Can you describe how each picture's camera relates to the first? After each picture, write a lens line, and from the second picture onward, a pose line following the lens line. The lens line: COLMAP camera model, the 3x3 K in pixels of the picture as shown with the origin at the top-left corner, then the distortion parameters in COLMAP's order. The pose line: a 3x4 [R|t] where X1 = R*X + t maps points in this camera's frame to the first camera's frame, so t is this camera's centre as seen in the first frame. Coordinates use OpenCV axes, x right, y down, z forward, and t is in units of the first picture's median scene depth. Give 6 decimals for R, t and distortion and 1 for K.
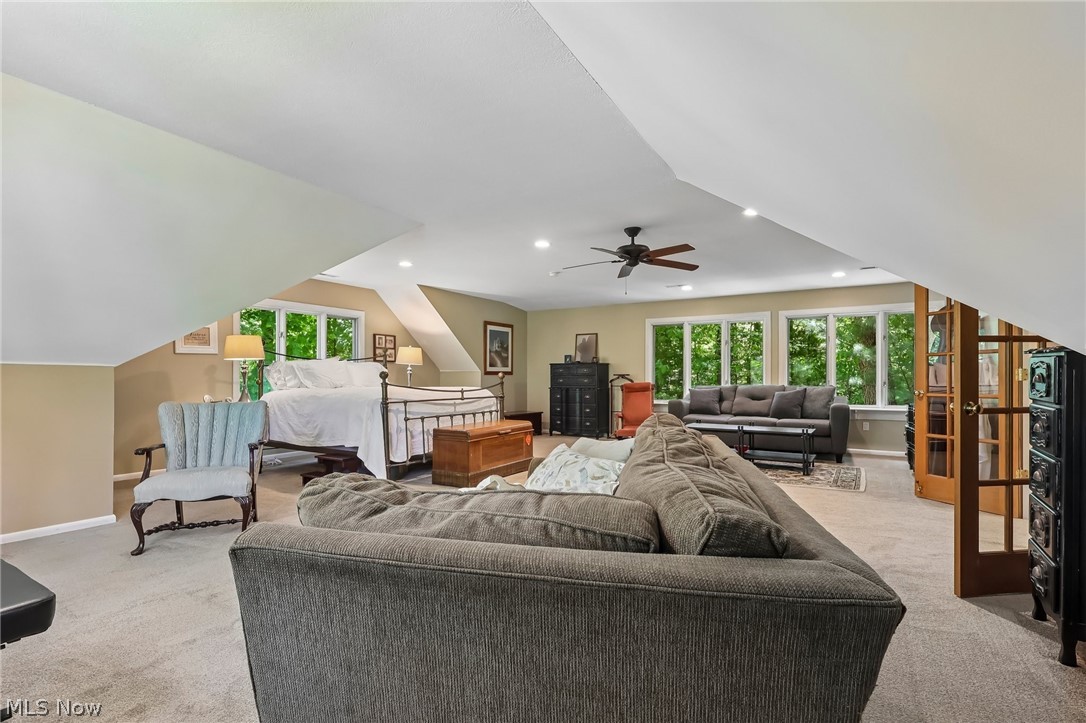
lens RADIAL K [[515.4, 0, 543.1], [0, 515.4, 386.0], [0, 0, 1]] dist [0.000533, -0.000561]
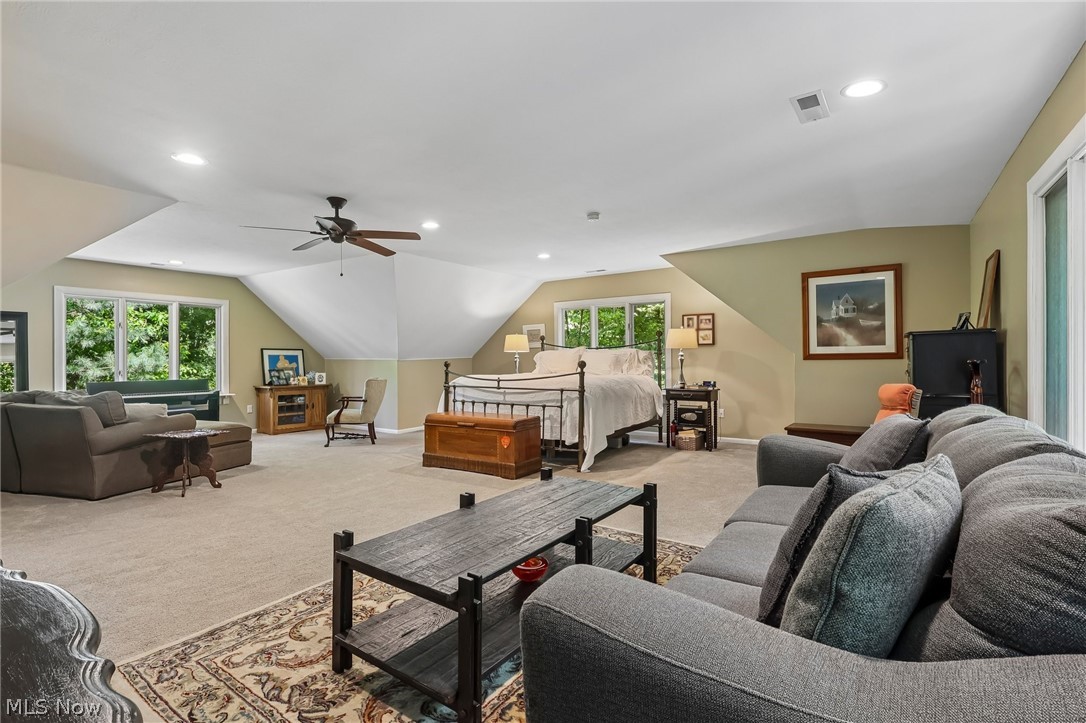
lens RADIAL K [[515.4, 0, 535.8], [0, 515.4, 360.9], [0, 0, 1]] dist [0.000533, -0.000561]
pose [[-0.064223, 0.003704, -0.997929, 0.588975], [-0.007963, 0.999959, 0.004224, -0.022924], [0.997904, 0.008218, -0.064191, 0.801207]]
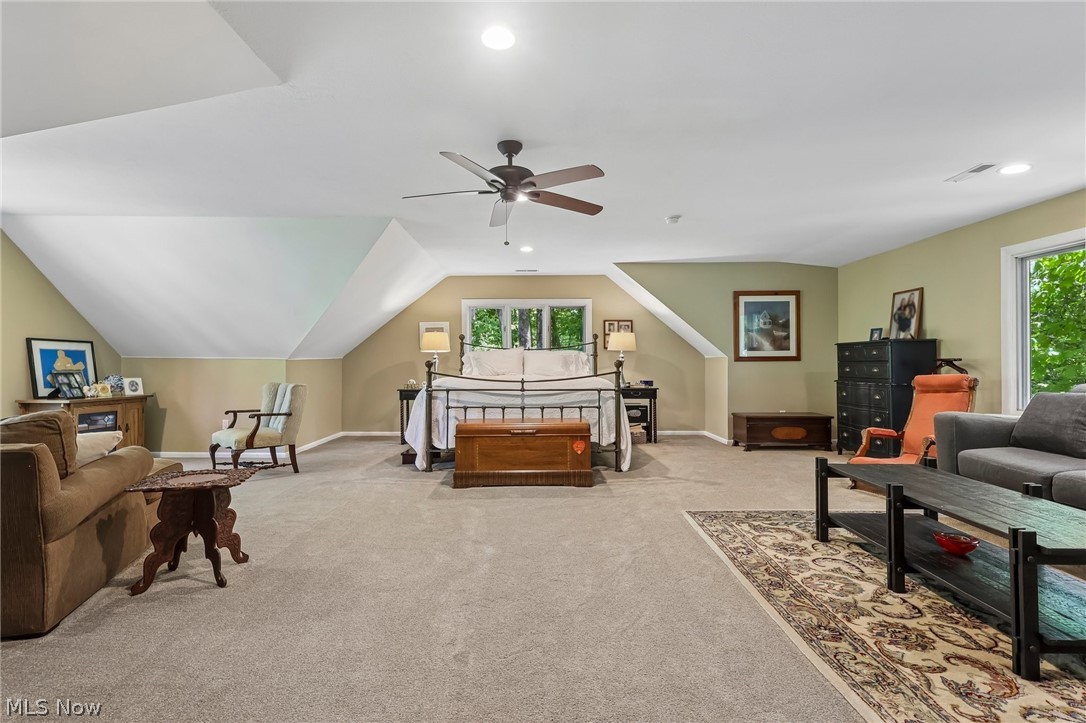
lens RADIAL K [[515.4, 0, 539.0], [0, 515.4, 358.7], [0, 0, 1]] dist [0.000533, -0.000561]
pose [[0.511596, -0.011118, -0.859154, 0.441223], [-0.010975, 0.999750, -0.019473, -0.008712], [0.859156, 0.019392, 0.511346, 0.400347]]
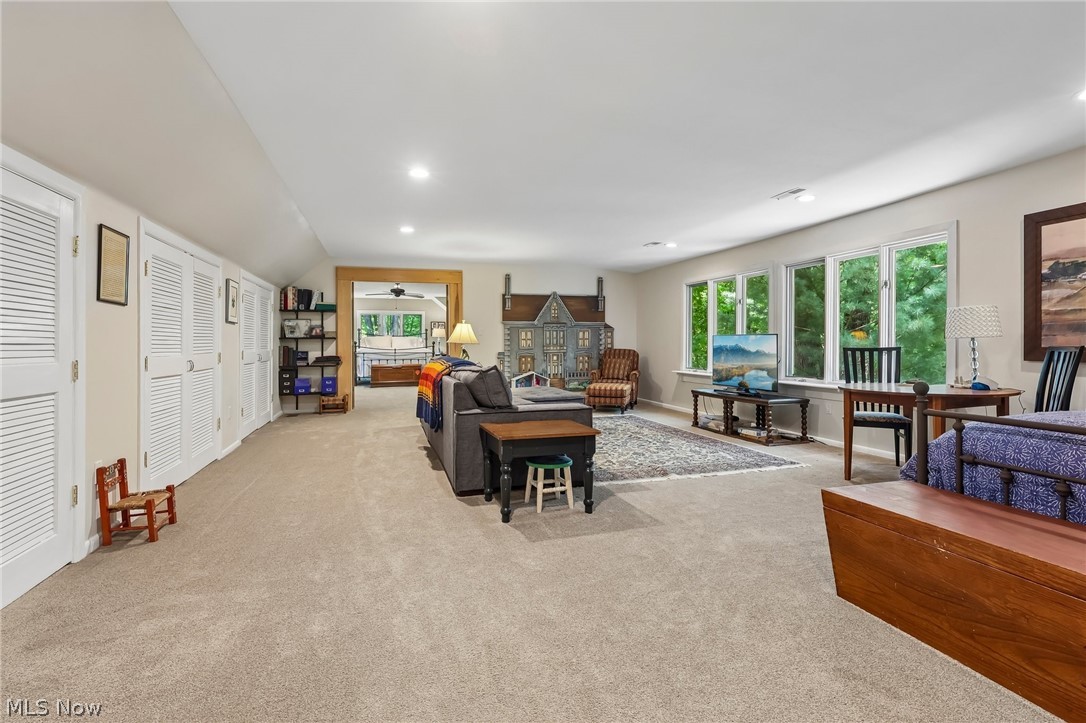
lens RADIAL K [[515.4, 0, 542.5], [0, 515.4, 350.0], [0, 0, 1]] dist [0.000533, -0.000561]
pose [[0.744544, 0.012030, -0.667465, 1.302364], [-0.014078, 0.999898, 0.002318, -0.001650], [0.667425, 0.007671, 0.744637, -0.182672]]
